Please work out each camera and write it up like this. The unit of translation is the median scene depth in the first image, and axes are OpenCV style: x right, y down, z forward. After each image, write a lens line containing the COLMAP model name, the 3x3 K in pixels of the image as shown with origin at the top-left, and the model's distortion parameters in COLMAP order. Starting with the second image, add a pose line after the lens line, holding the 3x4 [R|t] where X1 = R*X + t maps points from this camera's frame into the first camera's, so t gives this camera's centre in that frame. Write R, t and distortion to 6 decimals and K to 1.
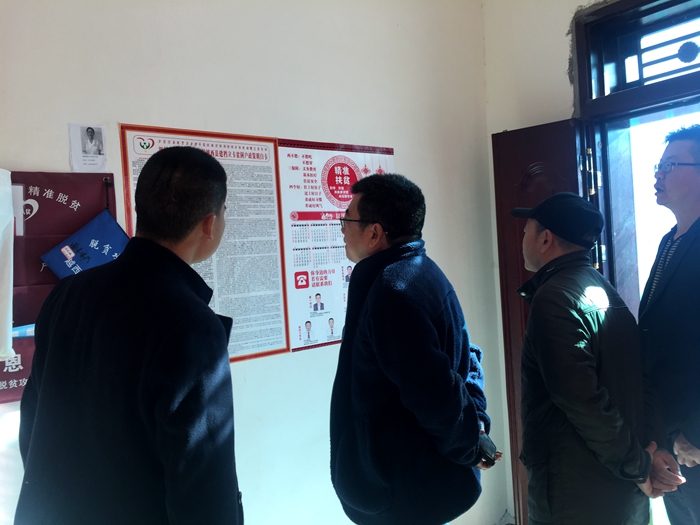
lens RADIAL K [[595.6, 0, 350.0], [0, 595.6, 262.5], [0, 0, 1]] dist [0.037592, -0.006247]
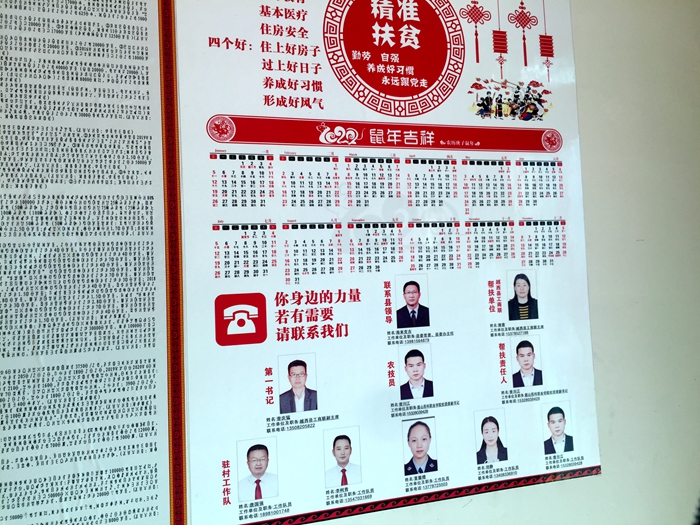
lens RADIAL K [[595.6, 0, 350.0], [0, 595.6, 262.5], [0, 0, 1]] dist [0.037592, -0.006247]
pose [[0.931362, 0.009270, -0.363977, 0.096182], [-0.022030, 0.999279, -0.030922, 0.006666], [0.363428, 0.036818, 0.930894, 0.702864]]
